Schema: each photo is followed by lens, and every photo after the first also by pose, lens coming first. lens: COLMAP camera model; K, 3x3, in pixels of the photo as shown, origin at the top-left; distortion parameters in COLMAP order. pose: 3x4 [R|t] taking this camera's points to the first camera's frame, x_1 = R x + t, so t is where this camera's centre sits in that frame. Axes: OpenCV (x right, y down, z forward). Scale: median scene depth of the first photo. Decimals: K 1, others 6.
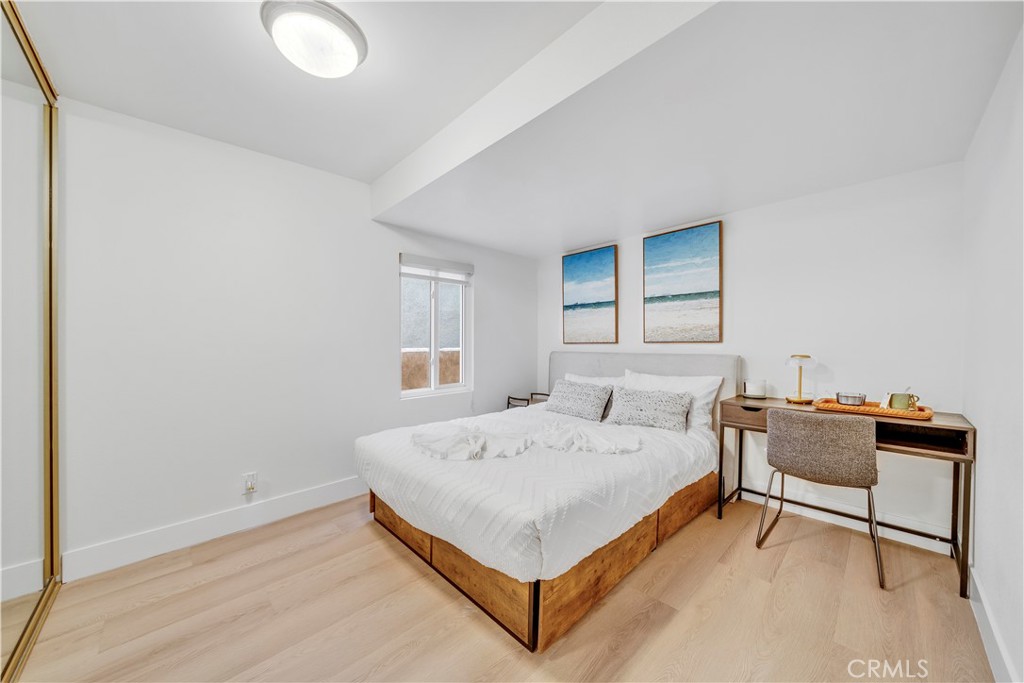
lens RADIAL K [[354.1, 0, 506.8], [0, 354.1, 333.3], [0, 0, 1]] dist [-0.000564, -0.000132]
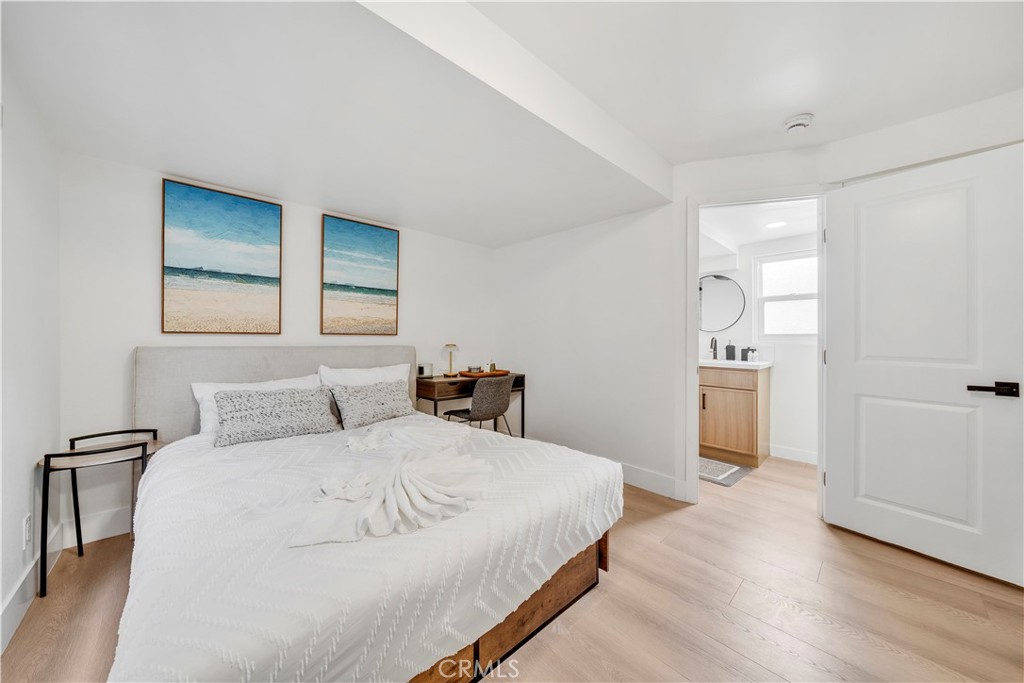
lens RADIAL K [[354.1, 0, 506.8], [0, 354.1, 333.3], [0, 0, 1]] dist [-0.000564, -0.000132]
pose [[0.019574, 0.015268, 0.999692, -0.497862], [-0.039338, 0.999121, -0.014489, 0.020115], [-0.999034, -0.039042, 0.020157, 0.549996]]
